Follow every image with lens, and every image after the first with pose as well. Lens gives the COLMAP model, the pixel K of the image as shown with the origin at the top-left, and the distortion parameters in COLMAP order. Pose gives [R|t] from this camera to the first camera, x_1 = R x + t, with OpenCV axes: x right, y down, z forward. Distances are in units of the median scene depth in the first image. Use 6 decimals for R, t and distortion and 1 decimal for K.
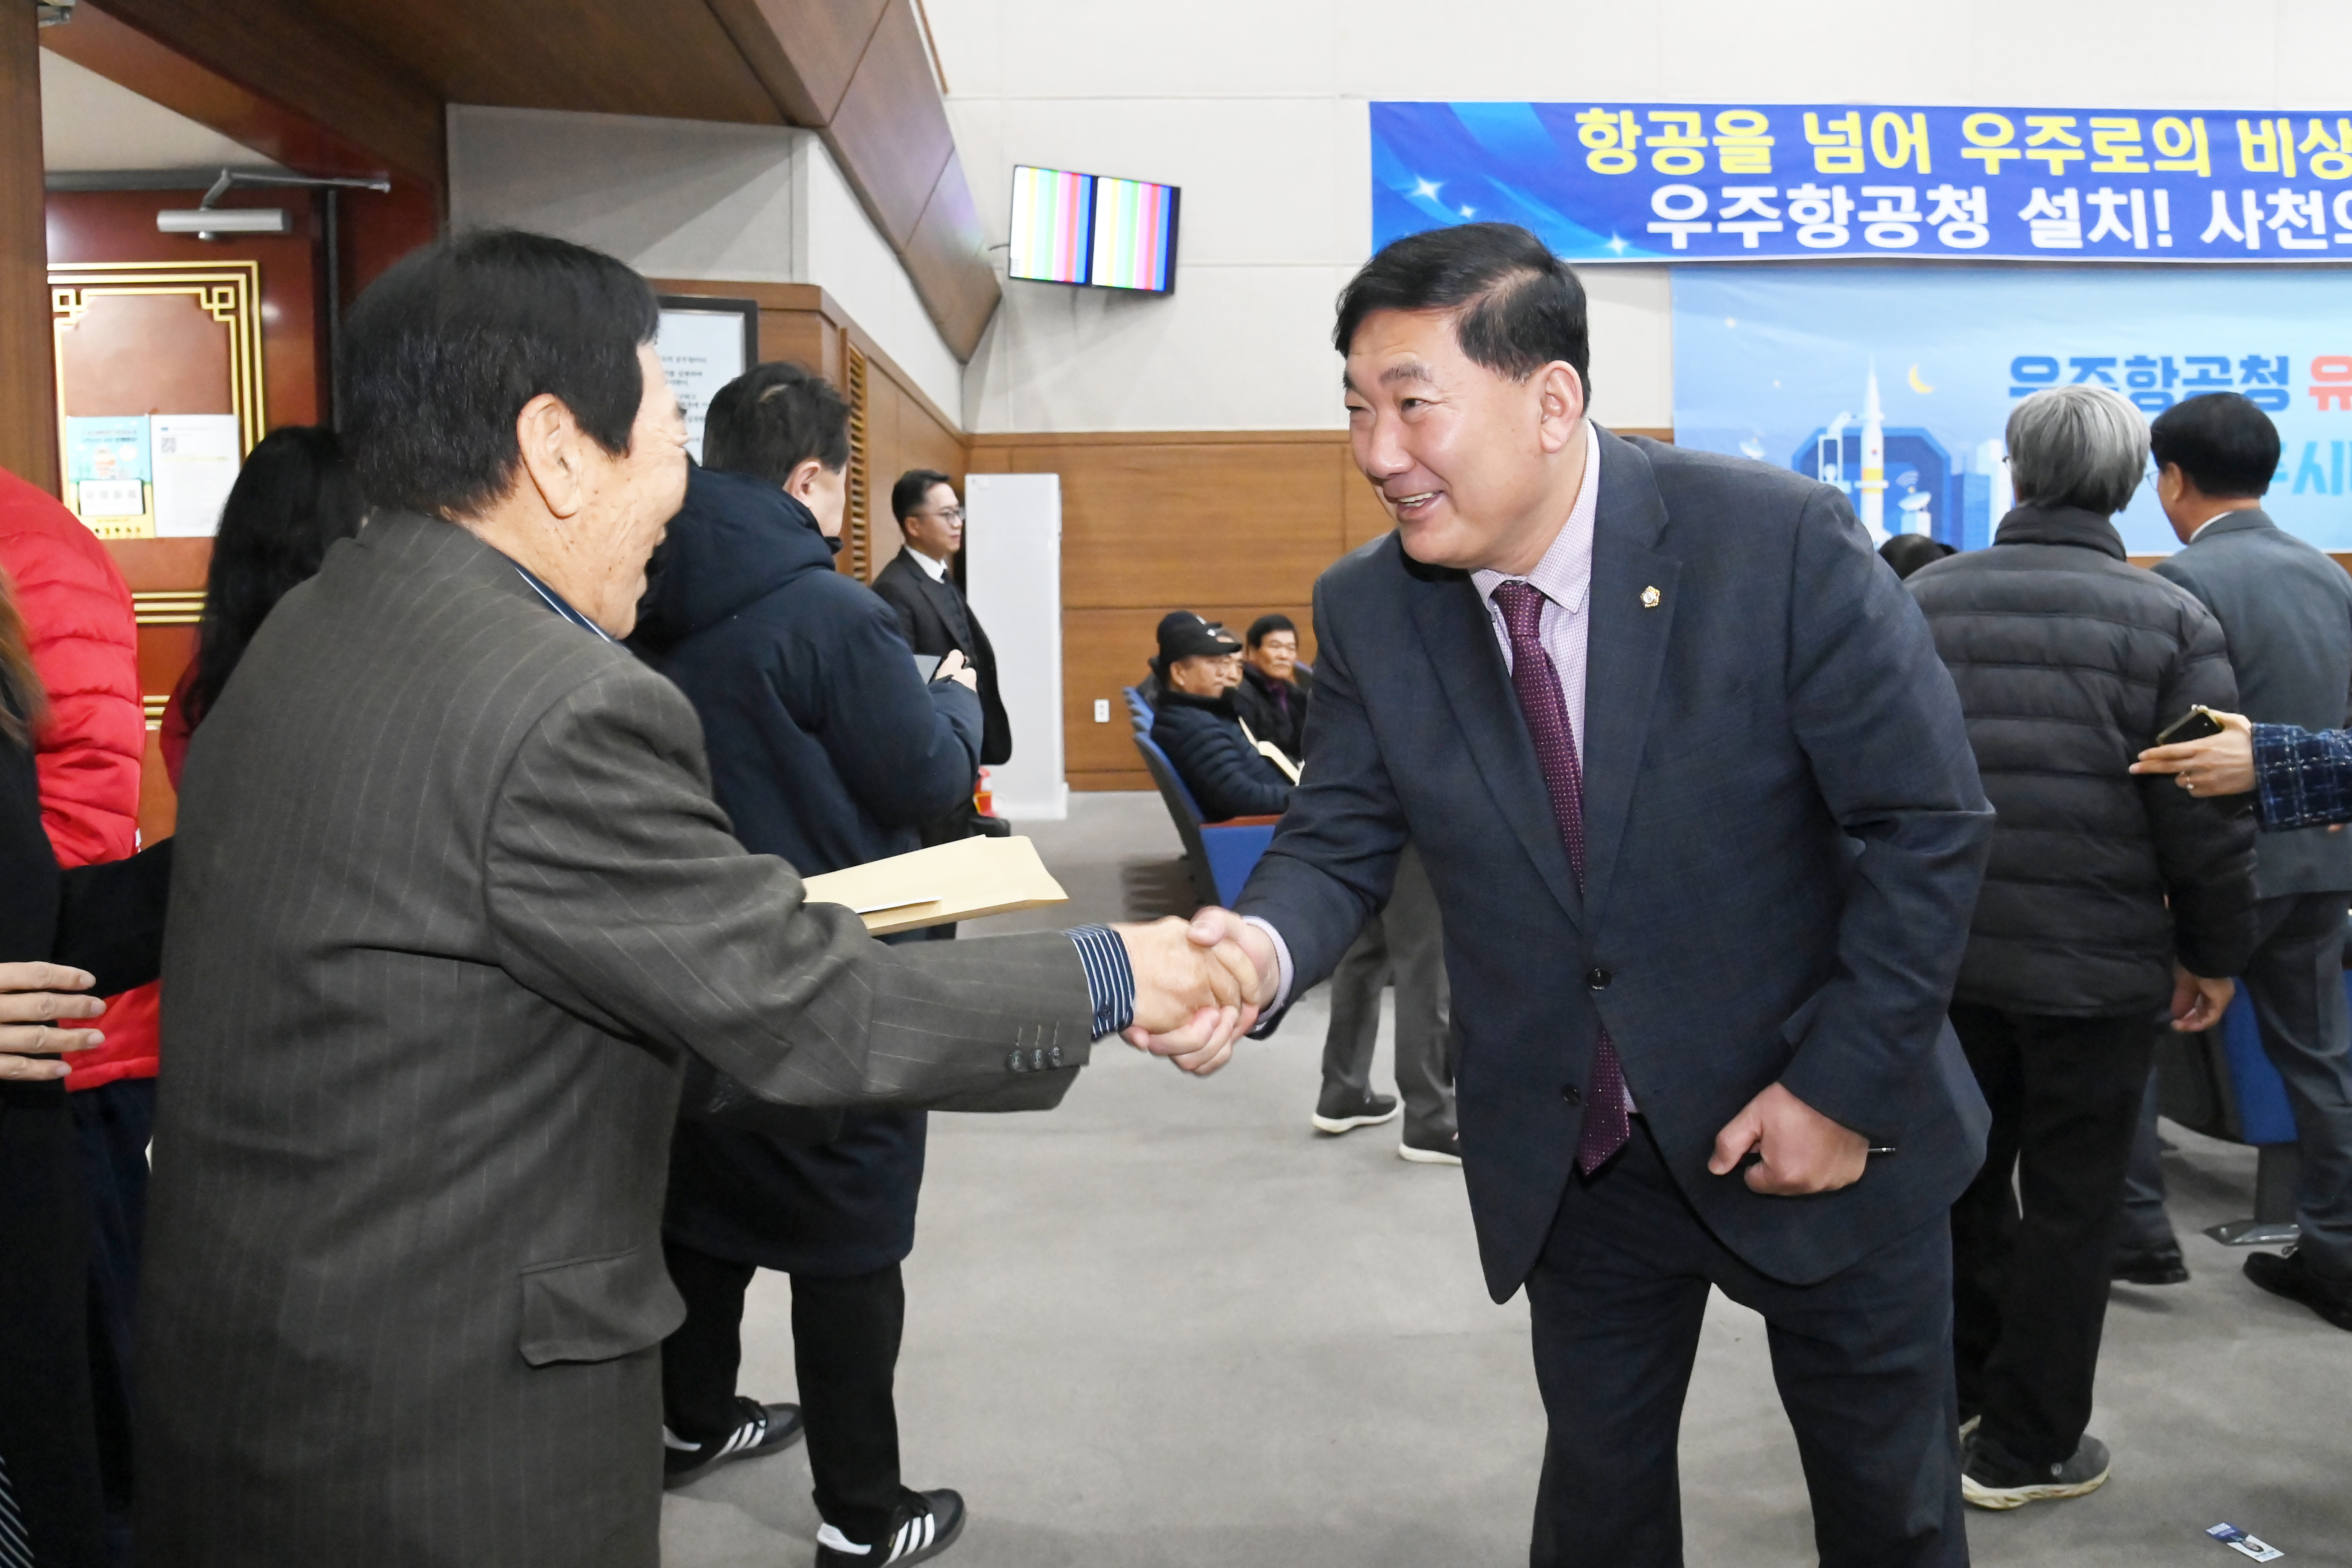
lens RADIAL K [[1713.0, 0, 1176.0], [0, 1713.0, 784.0], [0, 0, 1]] dist [-0.060083, 0.052177]
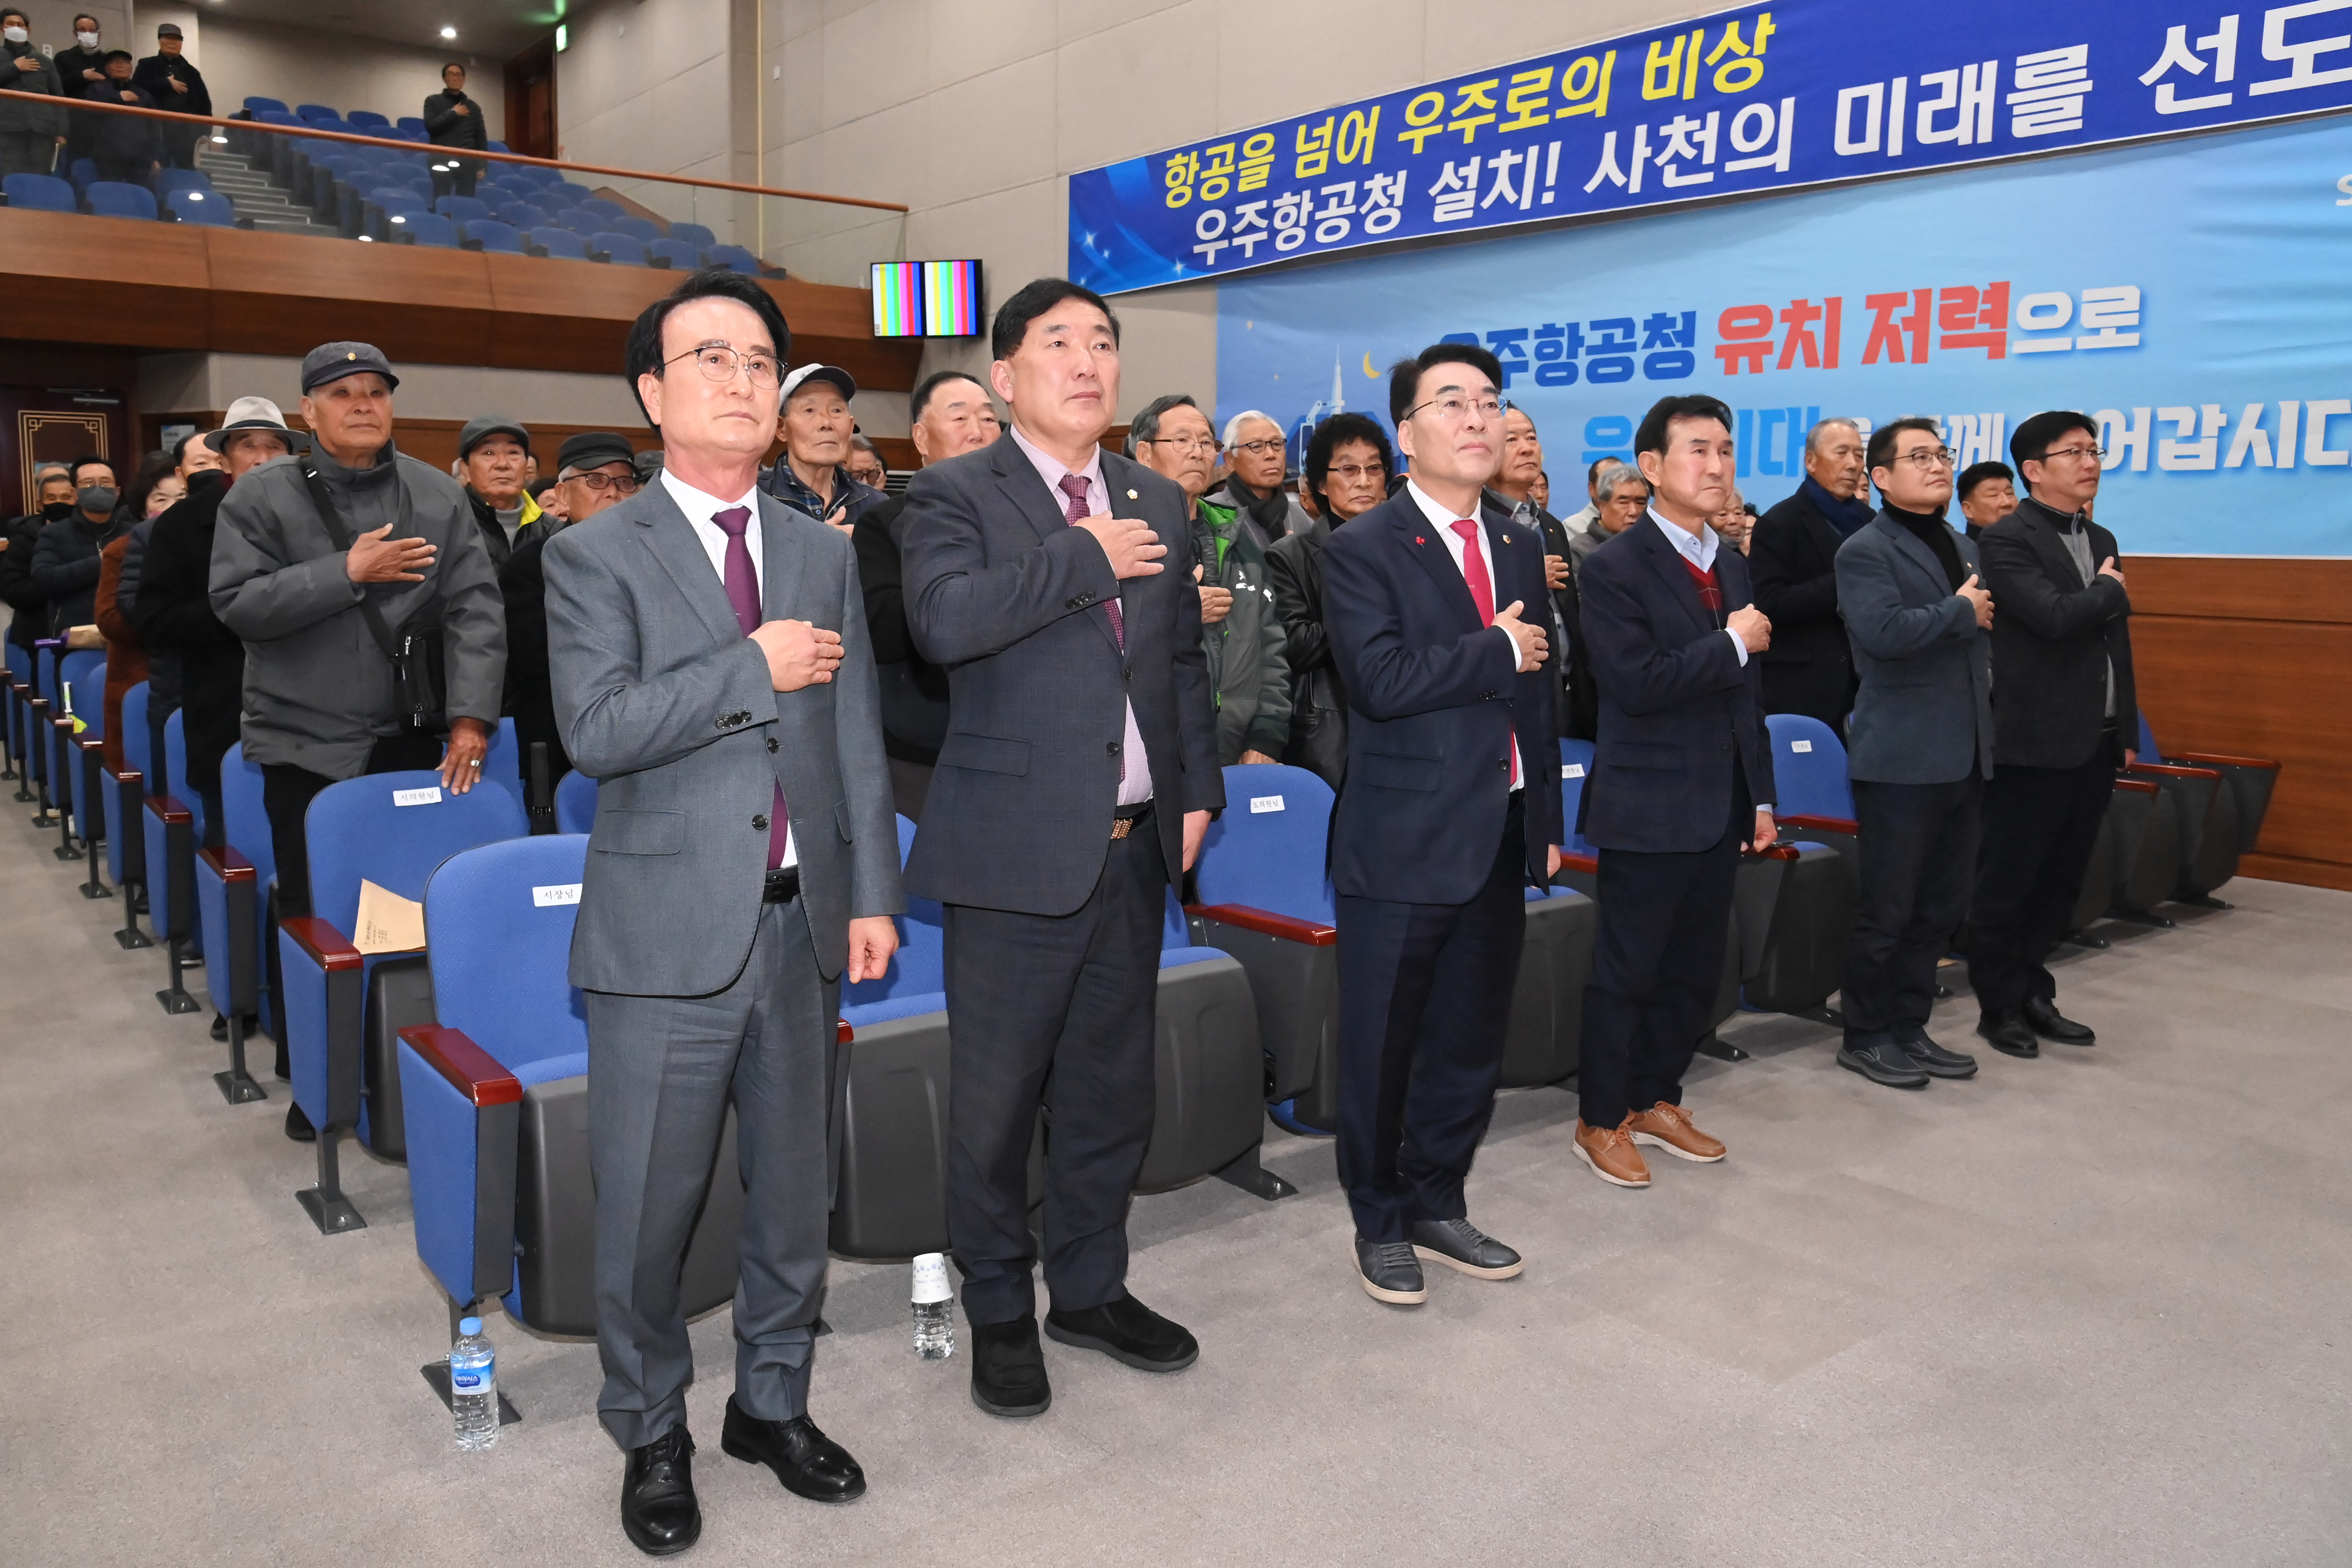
lens RADIAL K [[1713.0, 0, 1176.0], [0, 1713.0, 784.0], [0, 0, 1]] dist [-0.060083, 0.052177]
pose [[0.567018, 0.148424, -0.810223, 1.264341], [-0.126367, 0.987662, 0.092493, -0.070409], [0.813955, 0.049940, 0.578778, 0.325066]]
